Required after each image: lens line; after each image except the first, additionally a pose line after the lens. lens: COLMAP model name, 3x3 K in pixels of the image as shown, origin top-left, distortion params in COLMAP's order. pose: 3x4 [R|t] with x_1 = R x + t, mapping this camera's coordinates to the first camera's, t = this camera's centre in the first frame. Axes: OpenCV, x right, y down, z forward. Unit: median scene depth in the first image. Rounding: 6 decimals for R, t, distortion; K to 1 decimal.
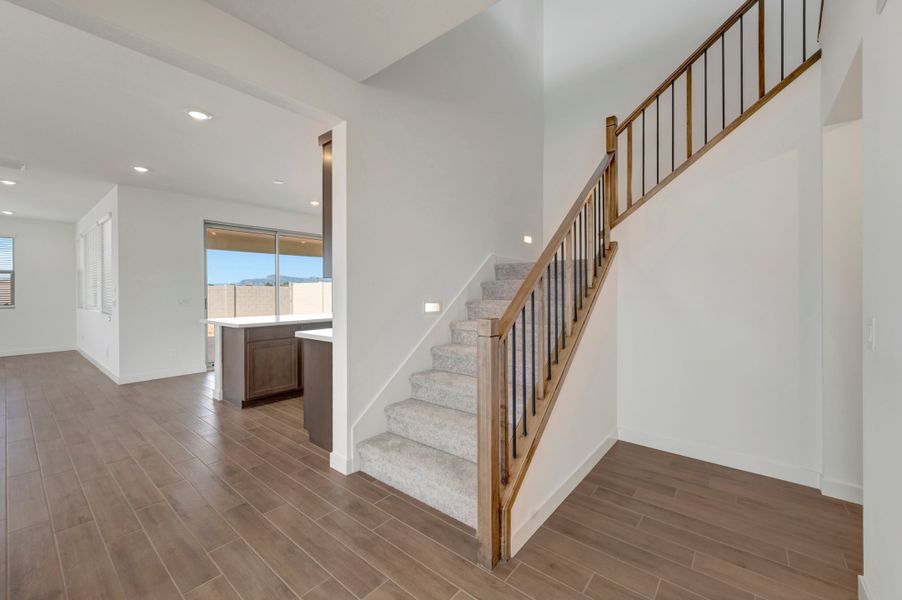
lens RADIAL K [[371.2, 0, 447.4], [0, 371.2, 292.6], [0, 0, 1]] dist [-0.001331, -0.000103]
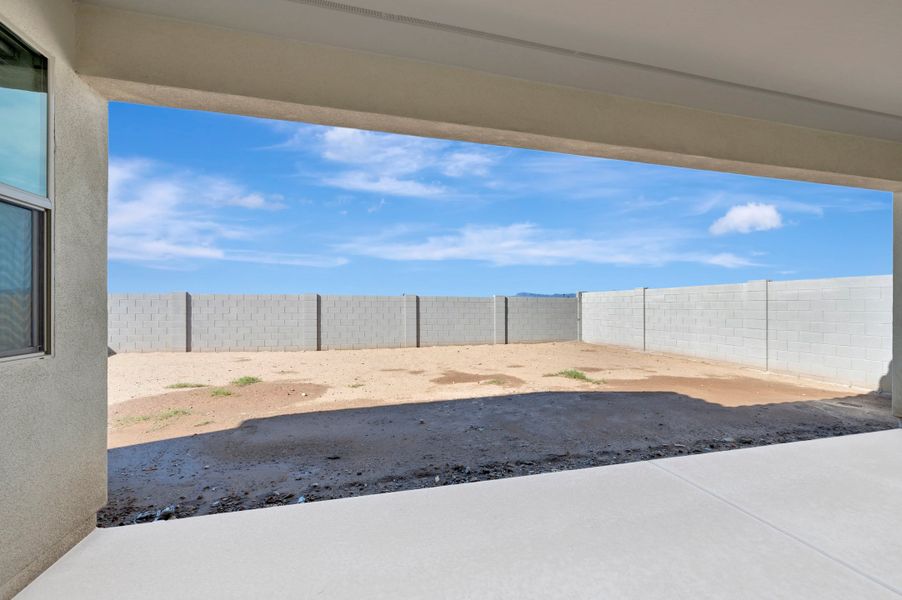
lens RADIAL K [[363.9, 0, 451.1], [0, 363.9, 306.2], [0, 0, 1]] dist [-0.000376, -0.000024]
pose [[0.808987, 0.004682, -0.587807, -0.253376], [-0.008840, 0.999952, -0.004201, 0.003901], [0.587759, 0.008595, 0.808990, 0.385112]]
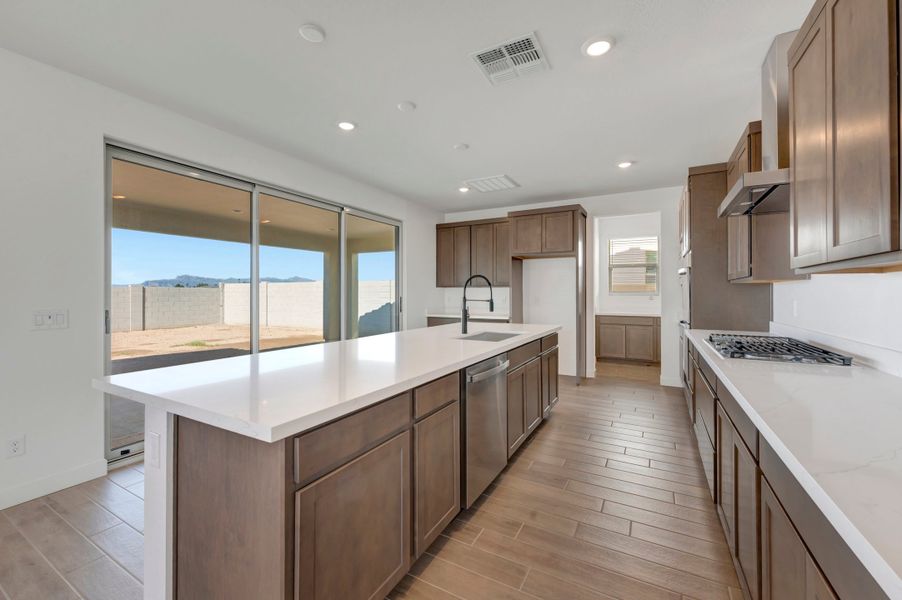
lens RADIAL K [[371.2, 0, 447.4], [0, 371.2, 292.6], [0, 0, 1]] dist [-0.001331, -0.000103]
pose [[0.984057, 0.003842, 0.177814, -0.095236], [-0.002420, 0.999963, -0.008214, -0.001142], [-0.177839, 0.007653, 0.984030, 0.141662]]
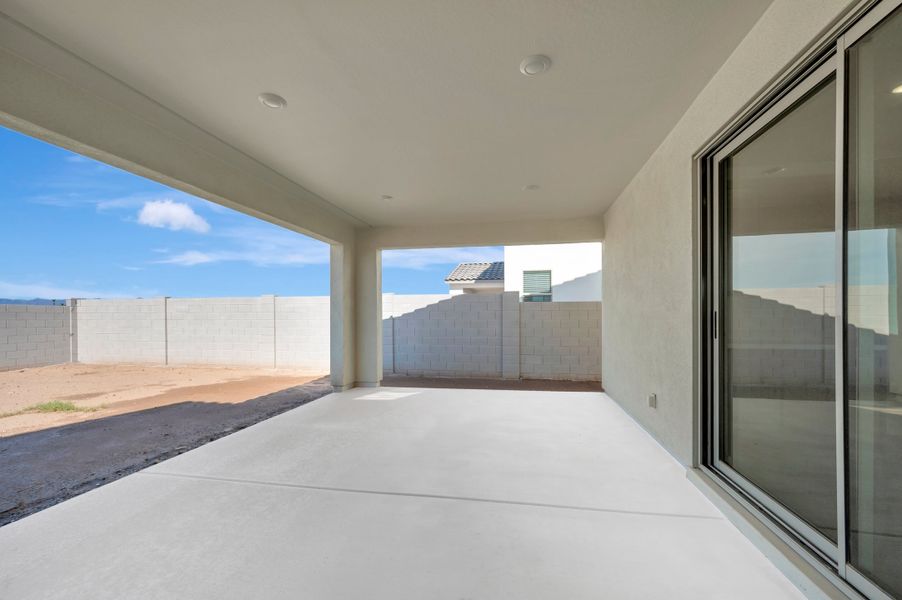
lens RADIAL K [[365.3, 0, 453.5], [0, 365.3, 317.1], [0, 0, 1]] dist [0.000603, 0.000262]
pose [[0.877249, -0.001365, 0.480034, -0.231975], [0.004227, 0.999979, -0.004881, 0.003665], [-0.480018, 0.006311, 0.877236, 0.357531]]
